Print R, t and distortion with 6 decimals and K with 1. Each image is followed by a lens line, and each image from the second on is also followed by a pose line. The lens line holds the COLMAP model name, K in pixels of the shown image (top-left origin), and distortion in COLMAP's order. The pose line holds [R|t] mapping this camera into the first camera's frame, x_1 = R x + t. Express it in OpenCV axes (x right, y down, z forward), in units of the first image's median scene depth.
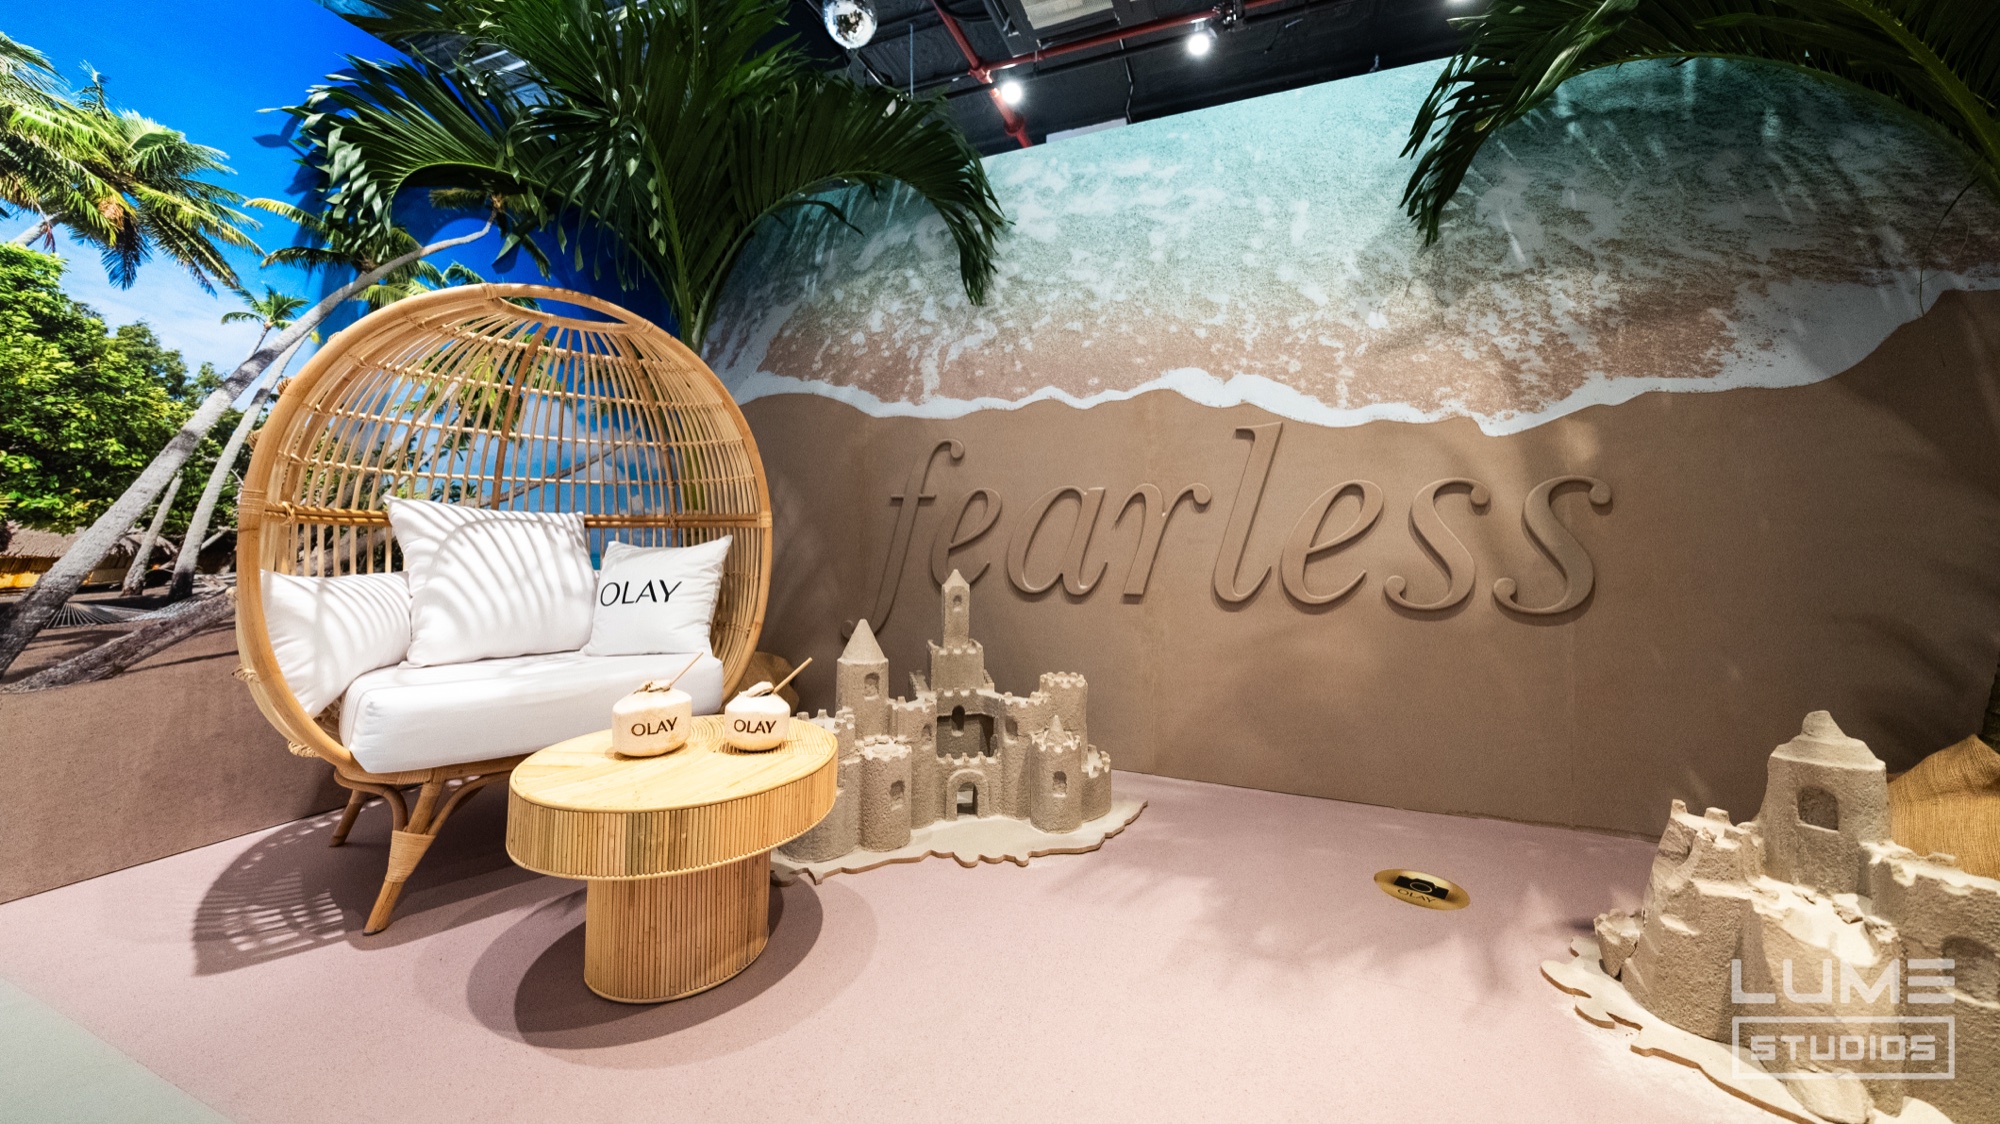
lens RADIAL K [[676.4, 0, 1012.5], [0, 676.4, 513.9], [0, 0, 1]] dist [-0.005271, 0.000663]
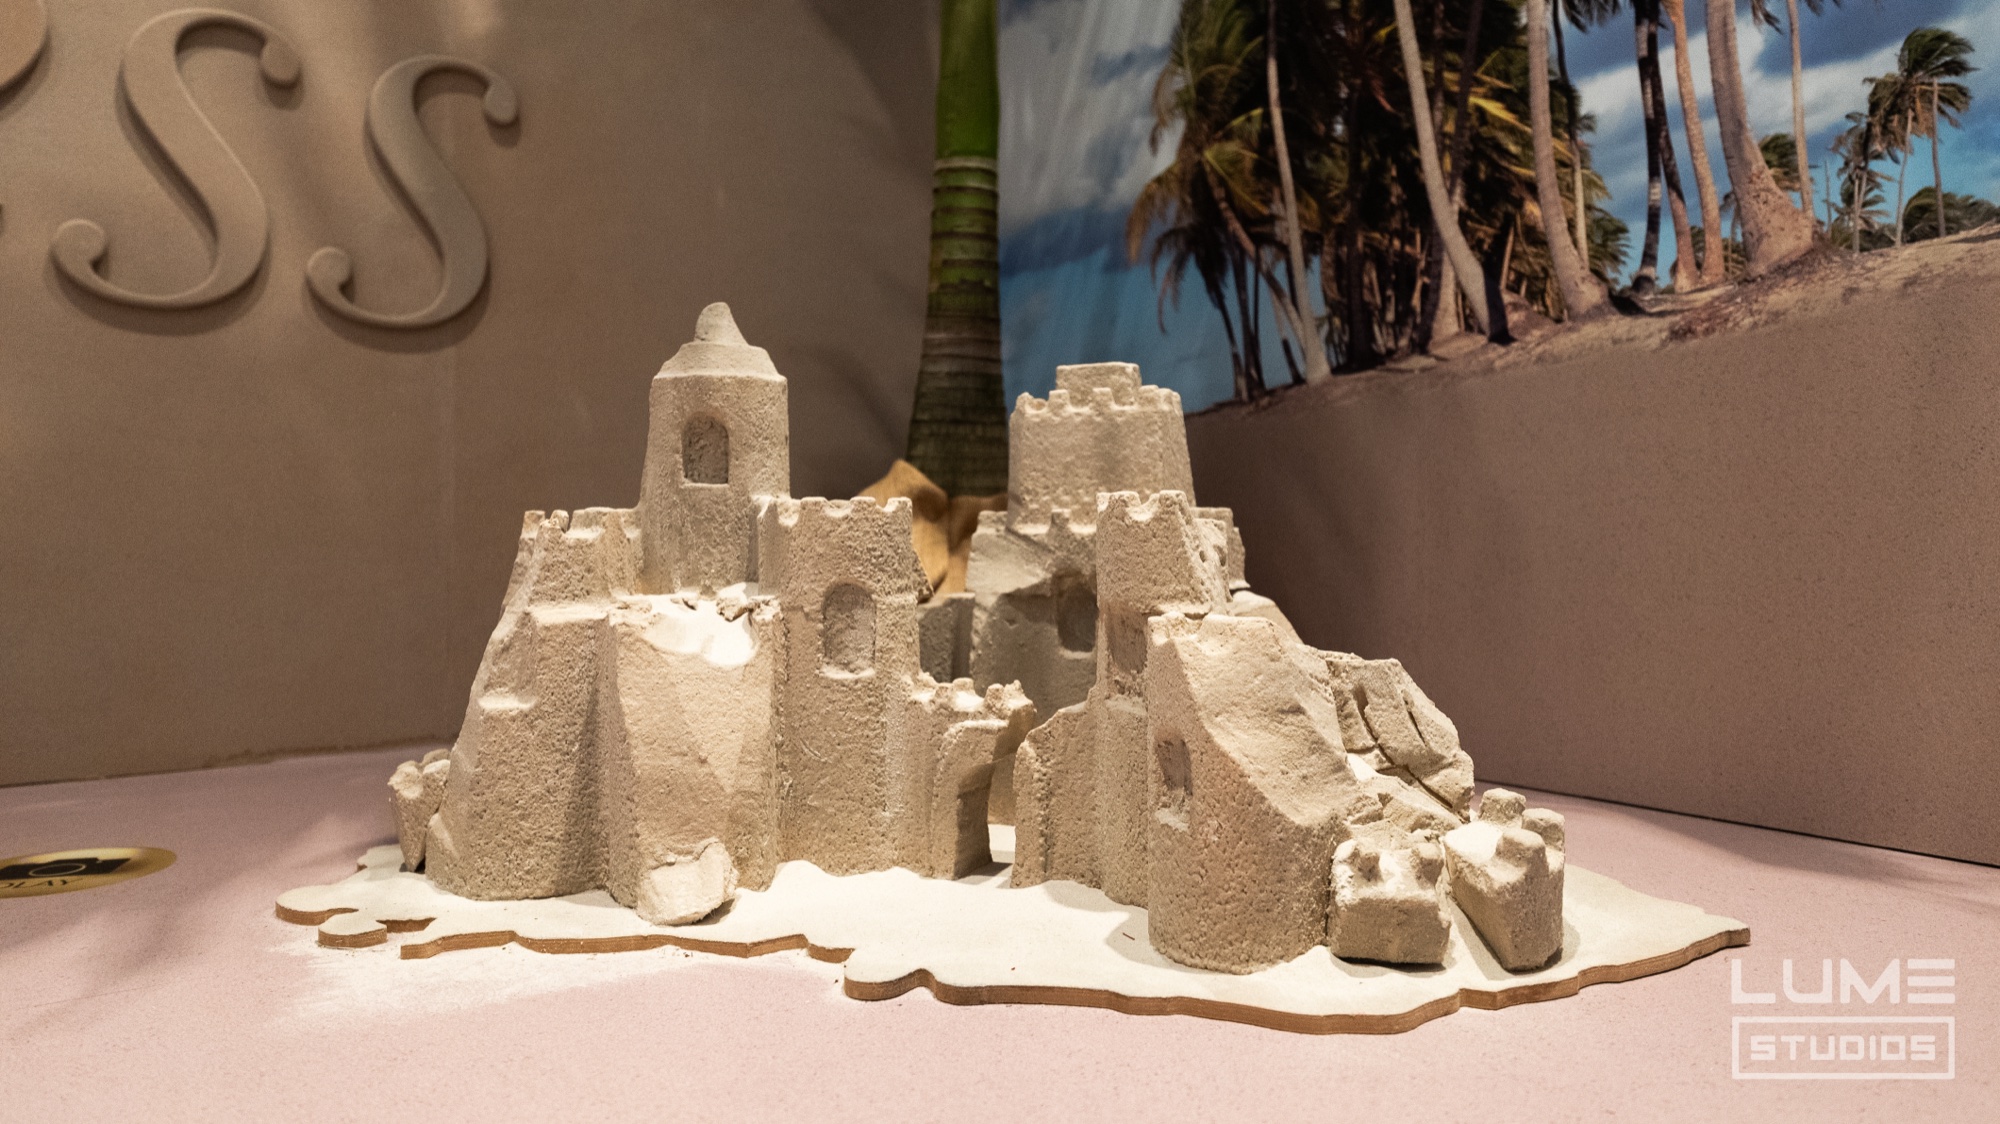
lens RADIAL K [[1309.9, 0, 994.9], [0, 1309.9, 559.3], [0, 0, 1]] dist [-0.009829, 0.004197]
pose [[0.550205, -0.027239, 0.834585, 0.217465], [-0.032184, 0.998033, 0.053791, 0.252153], [-0.834409, -0.056457, 0.548247, 0.095256]]
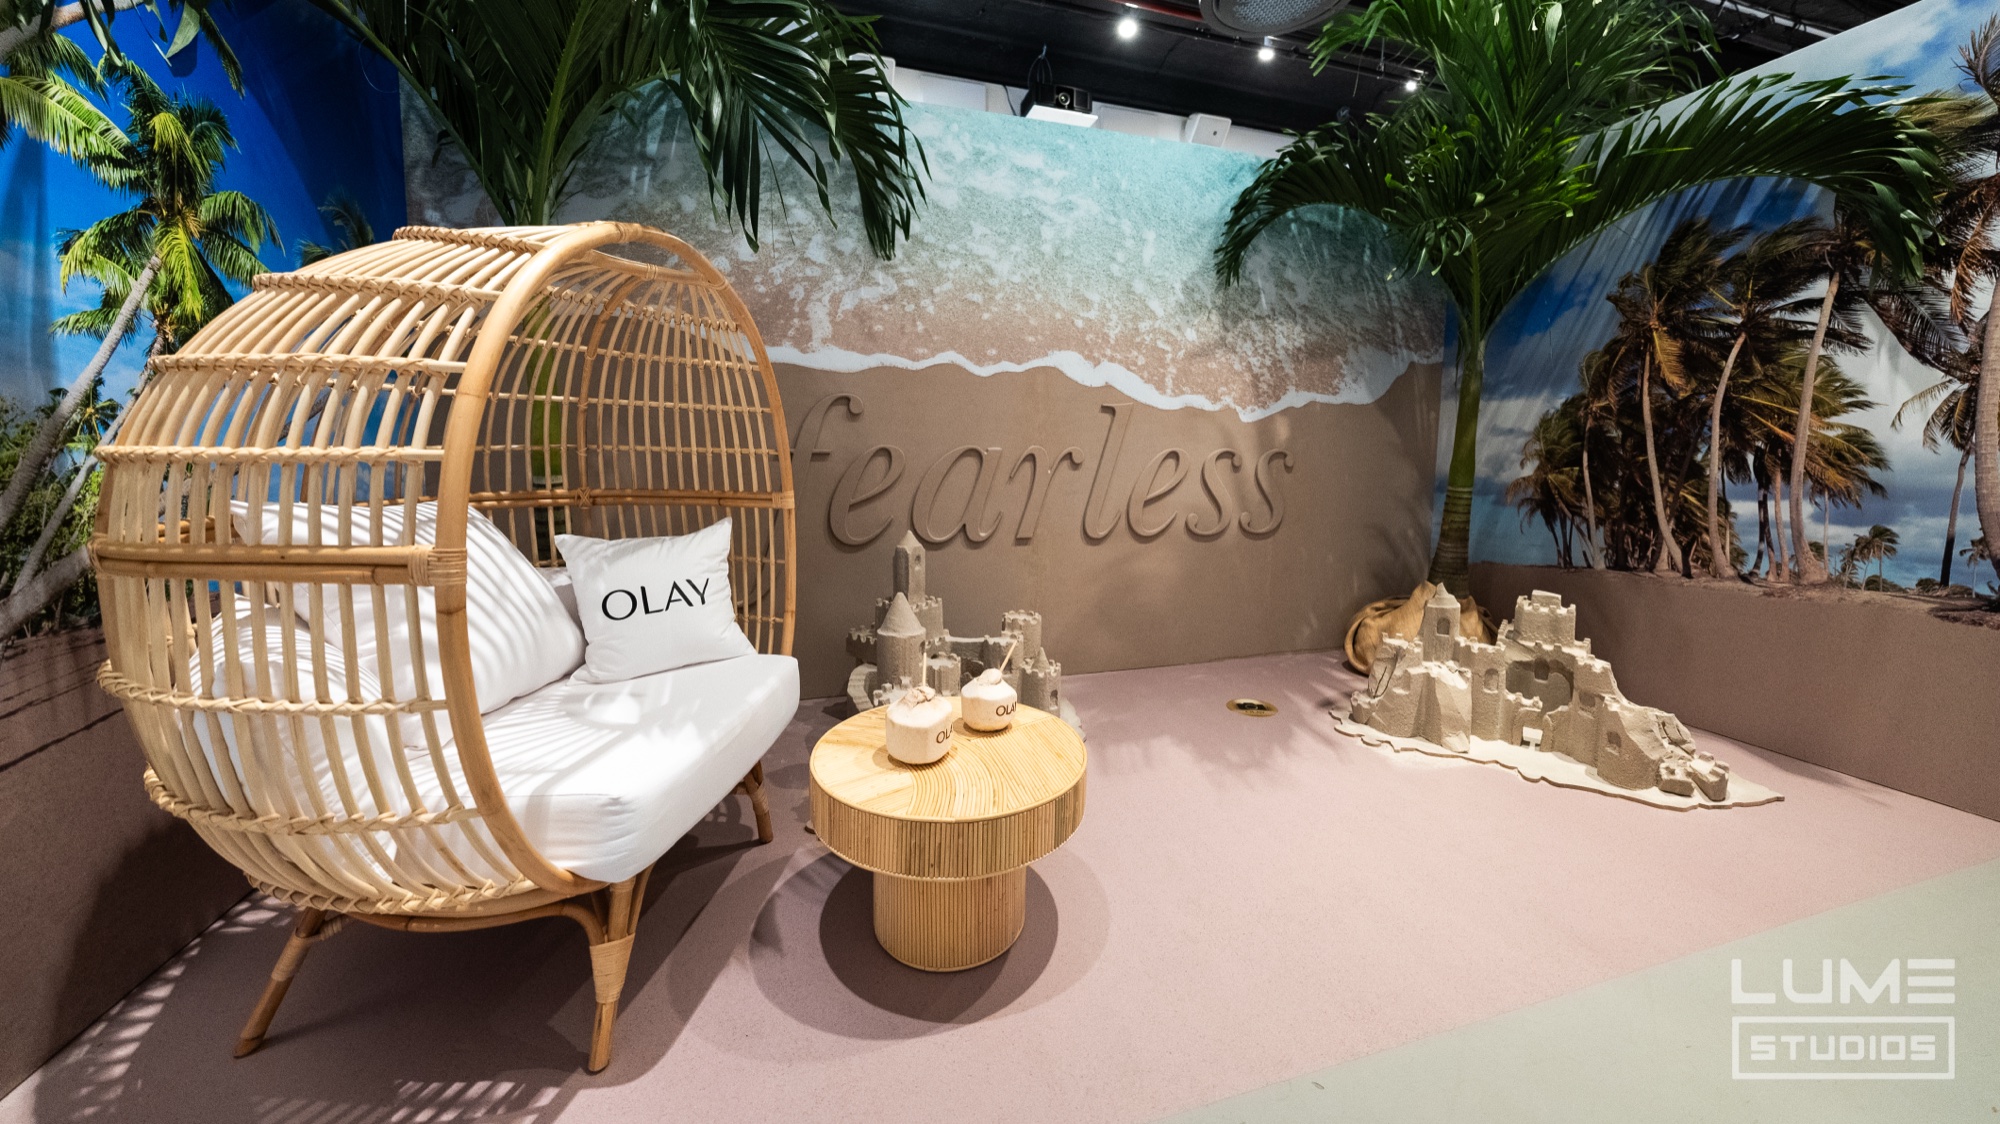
lens RADIAL K [[676.4, 0, 1004.2], [0, 676.4, 506.4], [0, 0, 1]] dist [-0.005271, 0.000663]
pose [[0.788159, -0.057074, 0.612820, -0.710510], [-0.029688, 0.991007, 0.130478, -0.112846], [-0.614755, -0.121031, 0.779376, 0.107489]]
